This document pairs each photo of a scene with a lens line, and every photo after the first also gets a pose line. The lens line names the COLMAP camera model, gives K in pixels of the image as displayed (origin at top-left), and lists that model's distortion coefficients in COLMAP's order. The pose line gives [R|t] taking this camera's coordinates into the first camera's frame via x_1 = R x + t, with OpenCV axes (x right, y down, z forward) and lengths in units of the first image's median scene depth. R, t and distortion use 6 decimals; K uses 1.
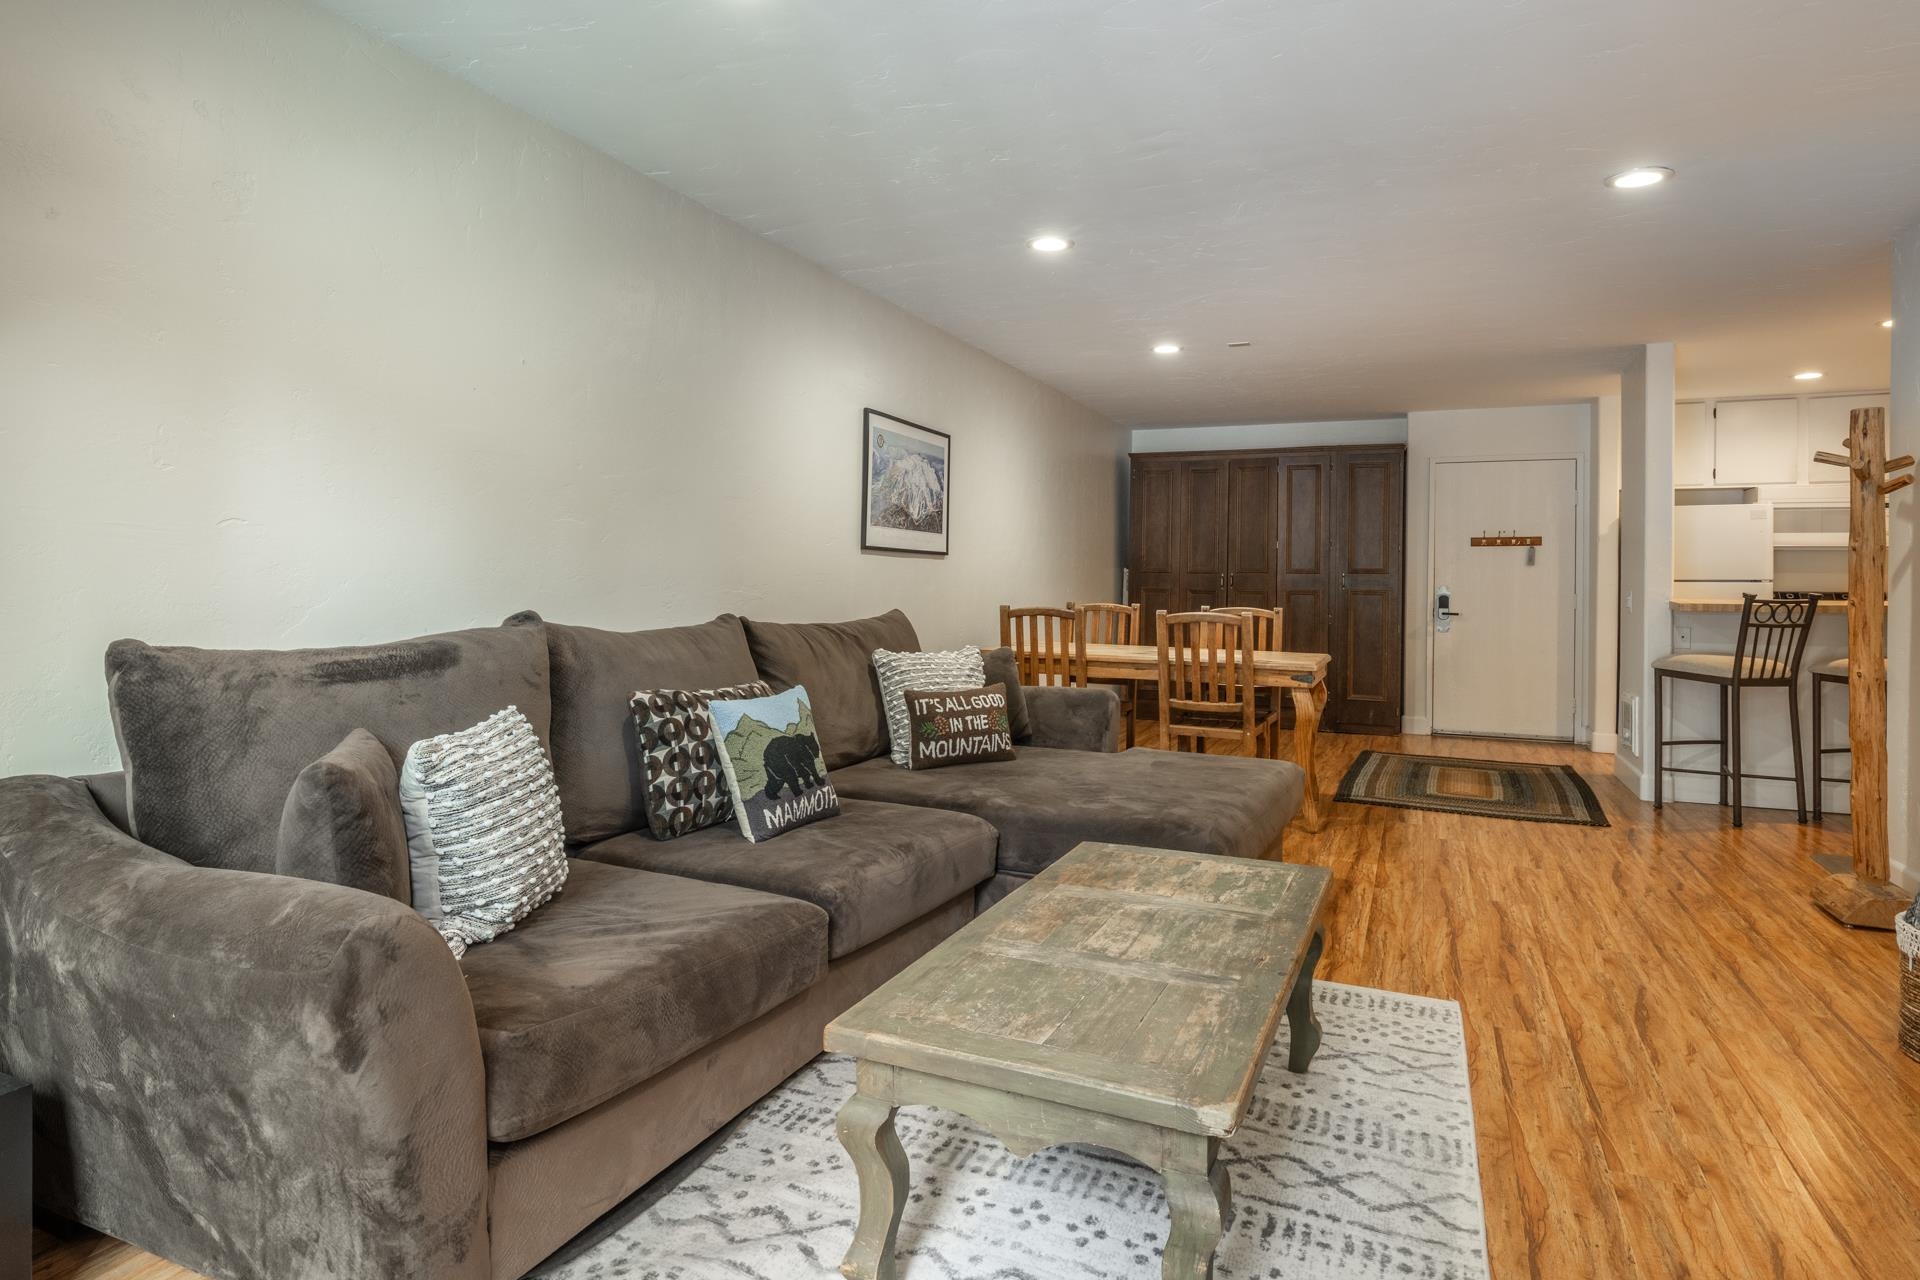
lens RADIAL K [[1094.4, 0, 935.2], [0, 1094.4, 576.4], [0, 0, 1]] dist [0.004574, -0.005048]
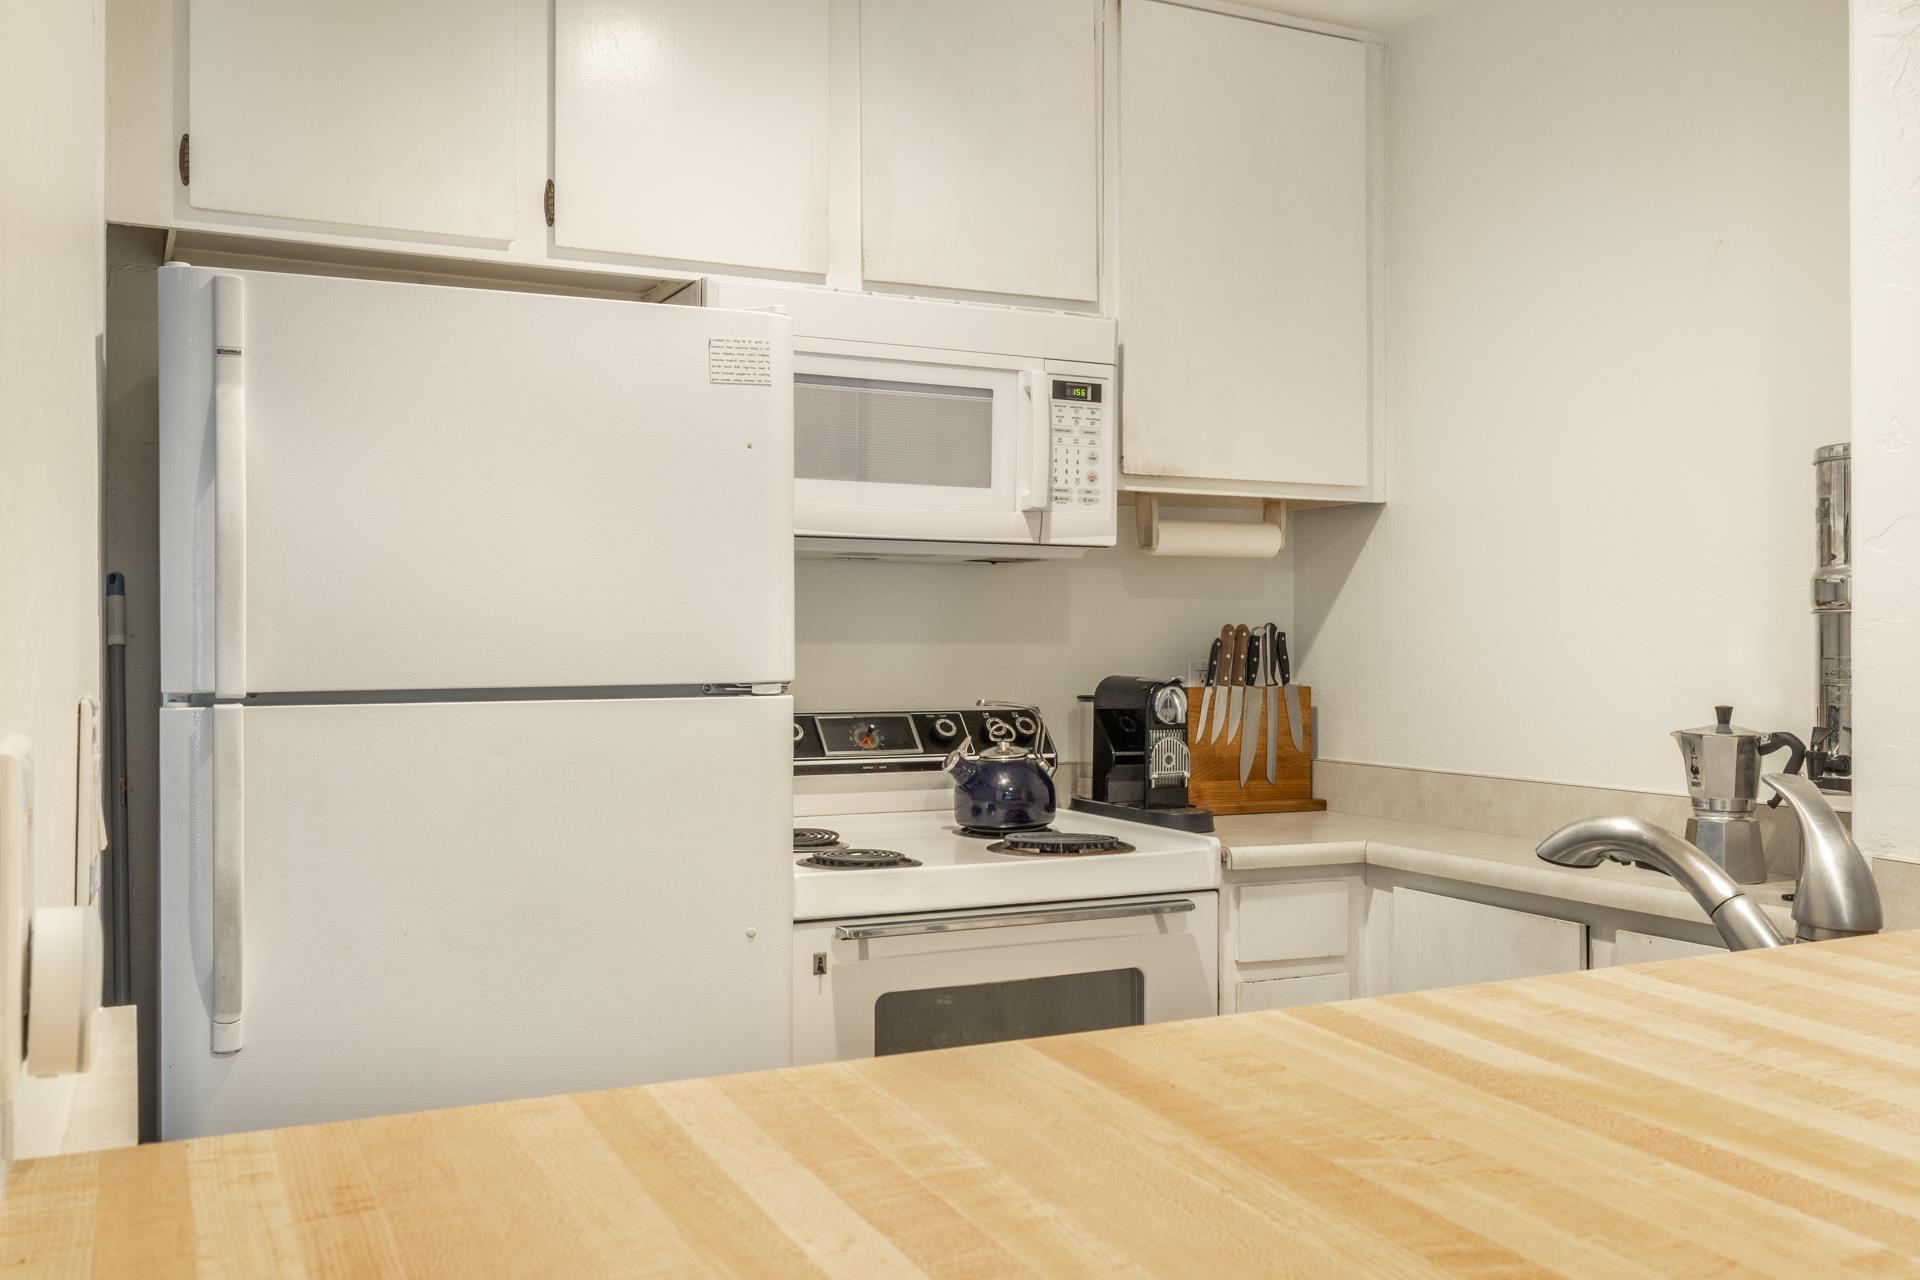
lens RADIAL K [[1630.7, 0, 943.0], [0, 1630.7, 639.8], [0, 0, 1]] dist [-0.019915, 0.002884]
pose [[0.642219, -0.008759, 0.766472, 0.891599], [0.002354, 0.999953, 0.009454, -0.012361], [-0.766518, -0.004267, 0.642209, 1.273544]]
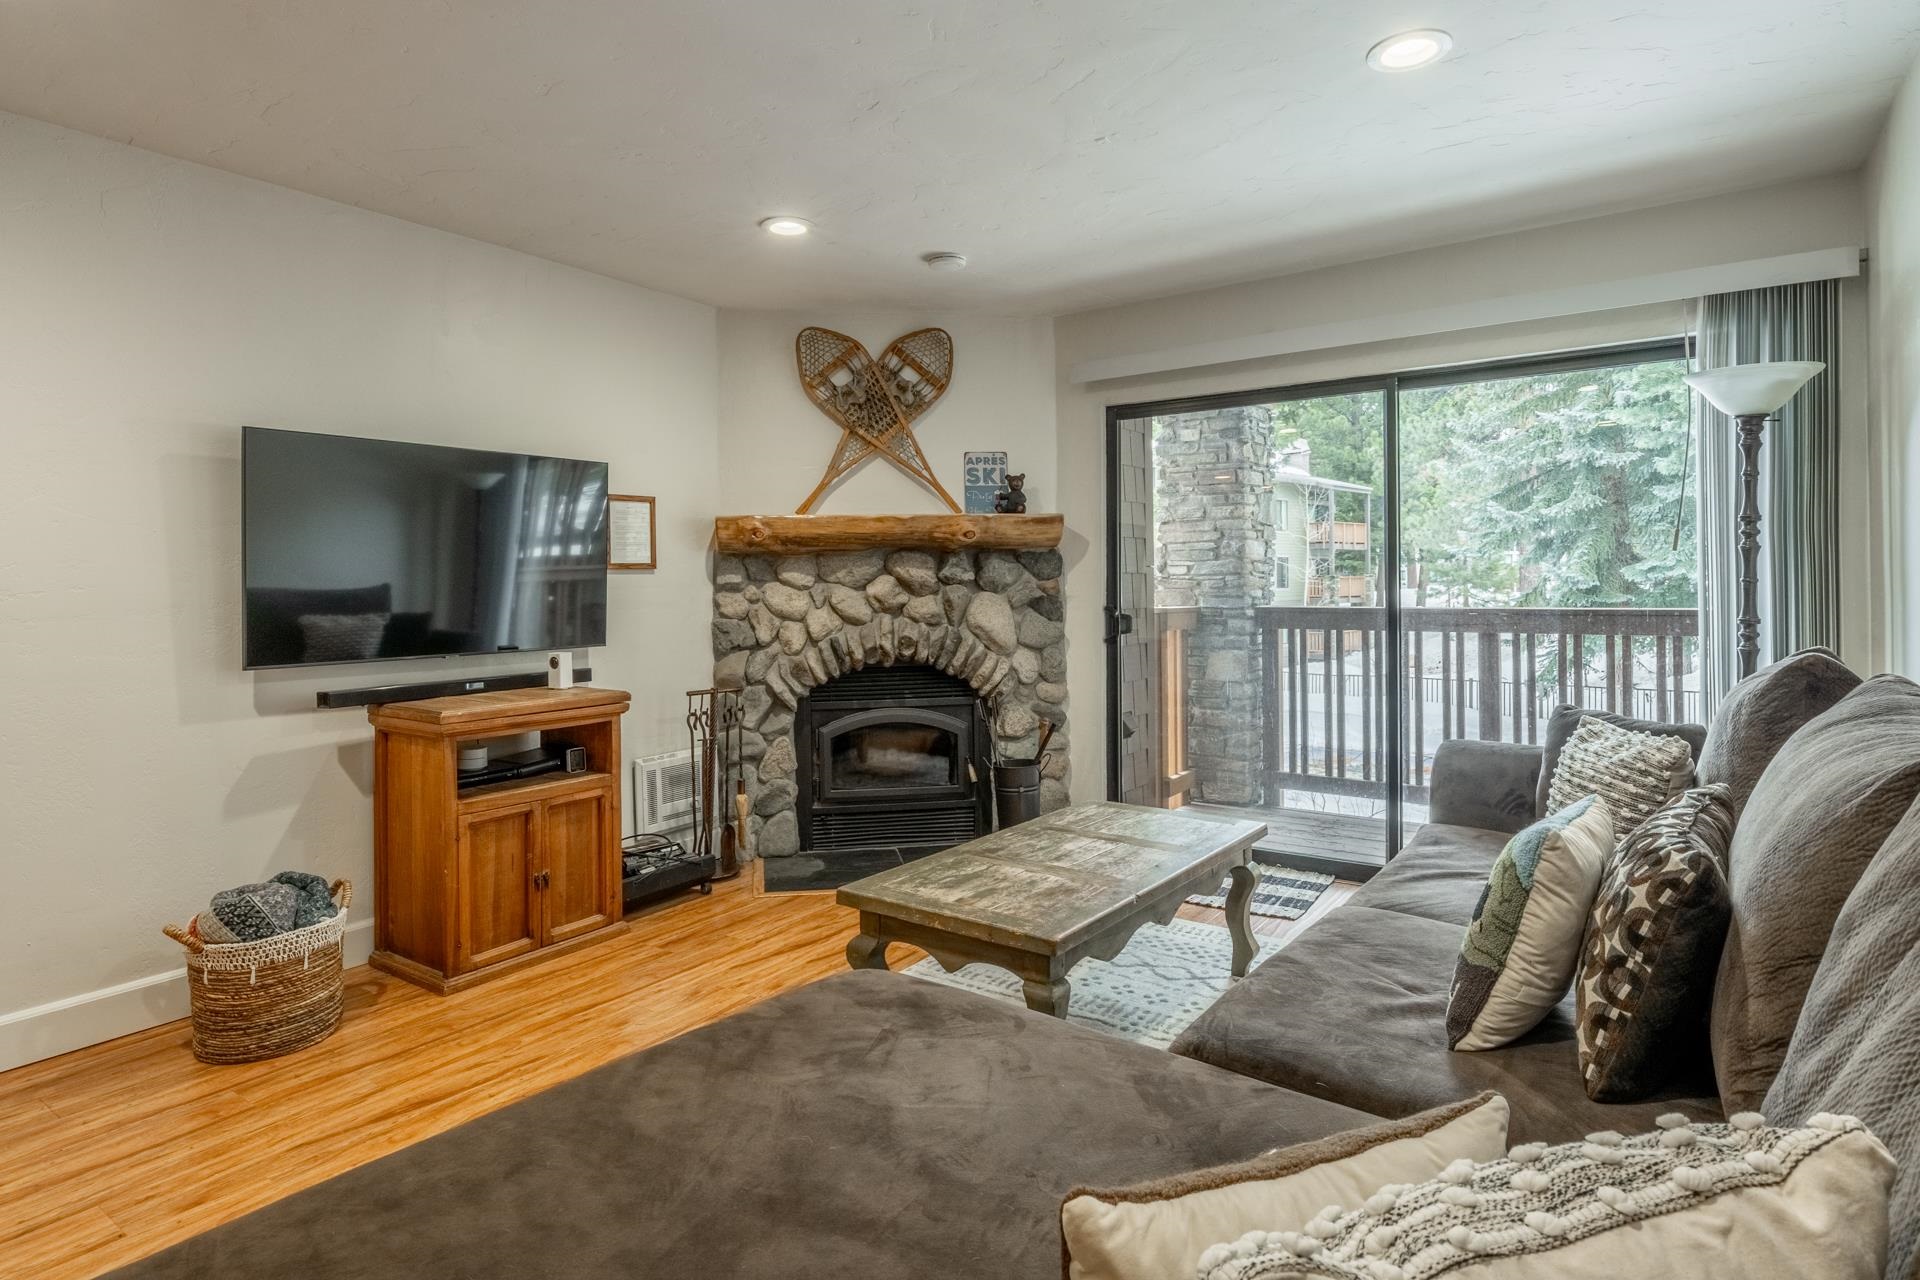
lens RADIAL K [[1034.8, 0, 915.7], [0, 1034.8, 589.5], [0, 0, 1]] dist [-0.001765, -0.001208]
pose [[-0.977662, 0.001677, 0.210178, 0.051113], [0.002701, 0.999986, 0.004588, -0.012047], [-0.210168, 0.005053, -0.977652, 1.175839]]
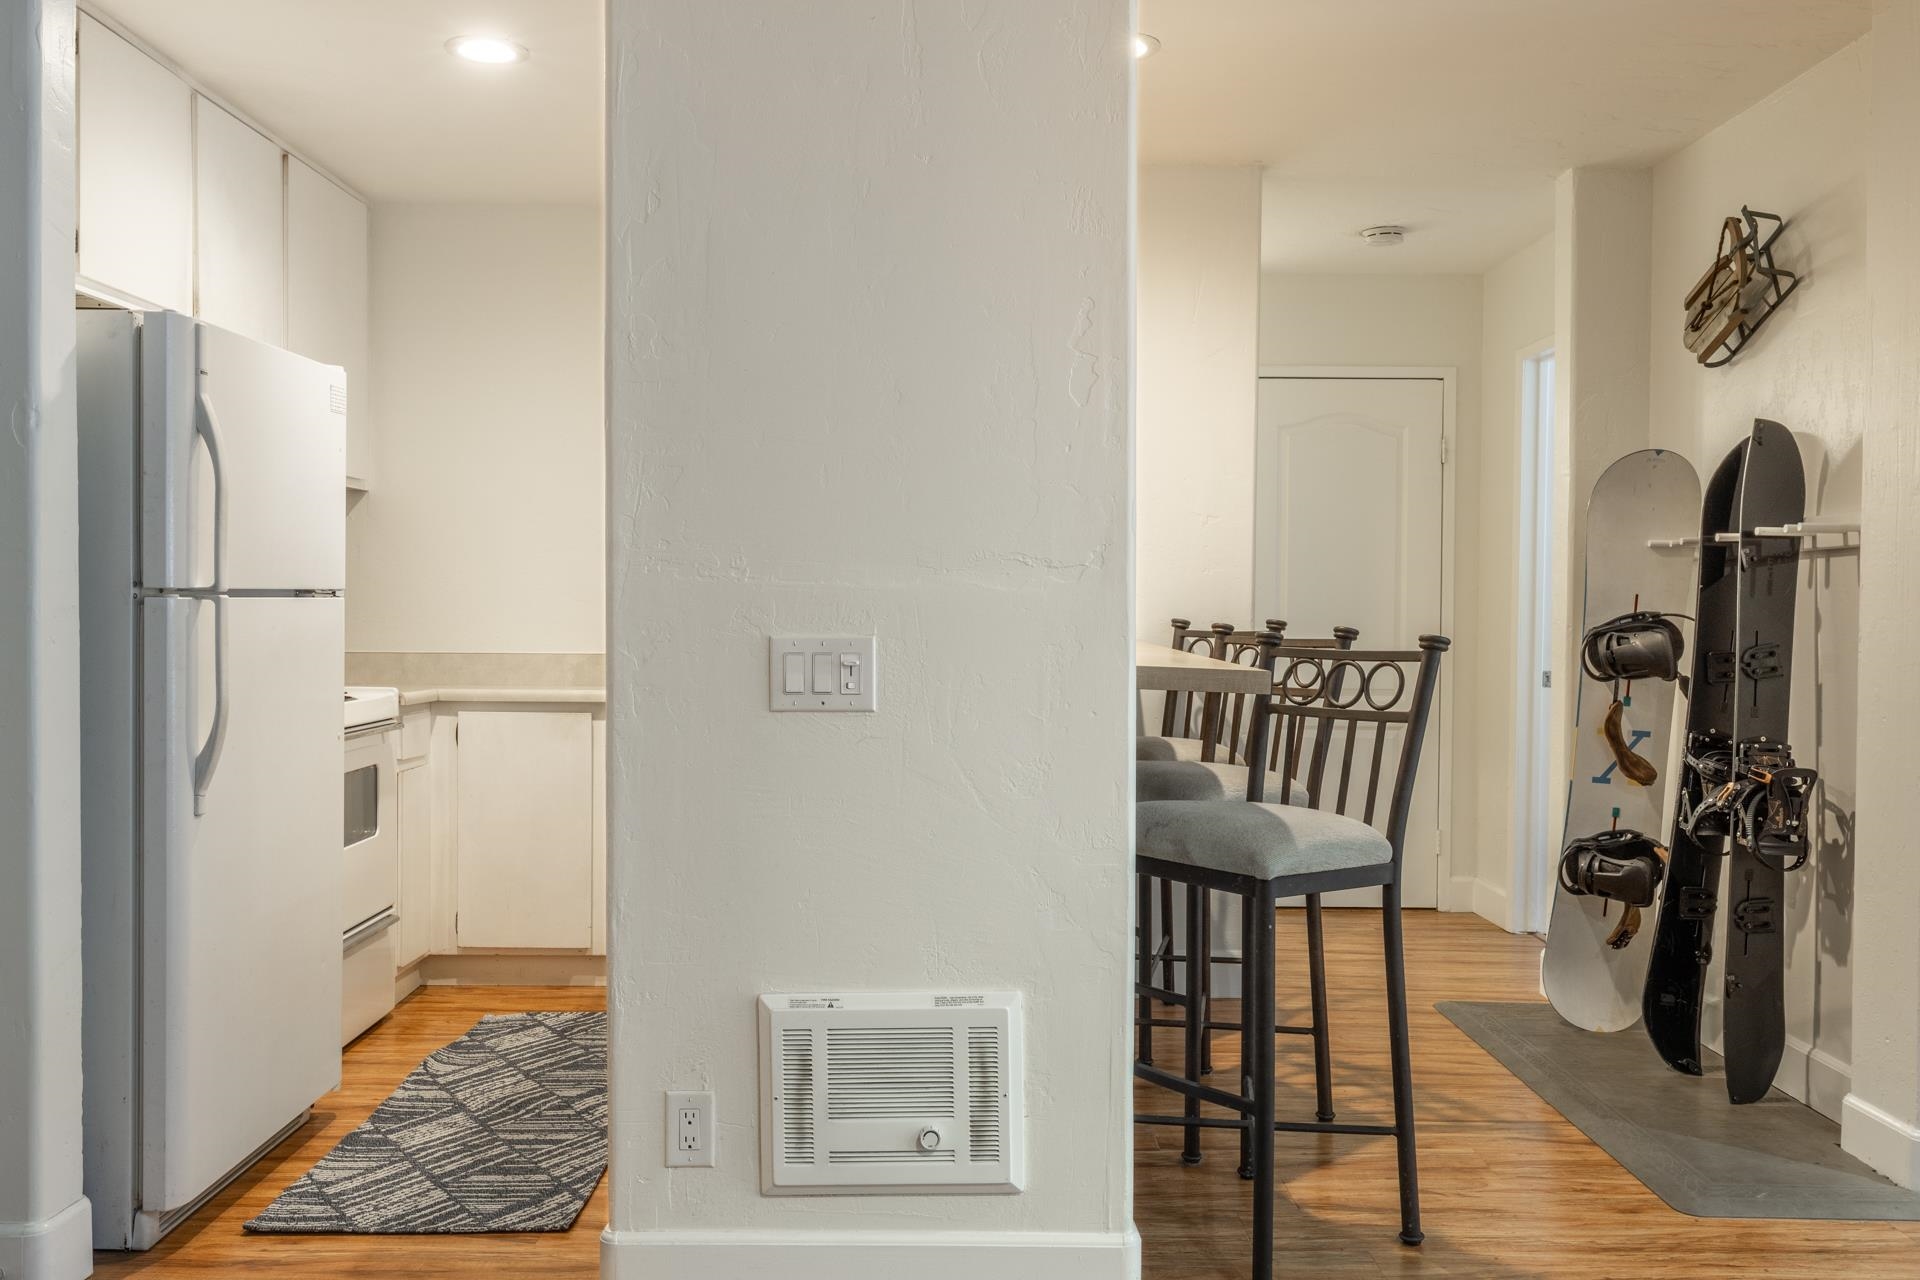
lens RADIAL K [[1502.4, 0, 924.4], [0, 1502.4, 630.6], [0, 0, 1]] dist [-0.001305, -0.001818]
pose [[-0.400379, -0.028459, 0.915908, 0.395100], [-0.014546, 0.999589, 0.024700, 0.003001], [-0.916234, -0.003433, -0.400628, 1.672556]]
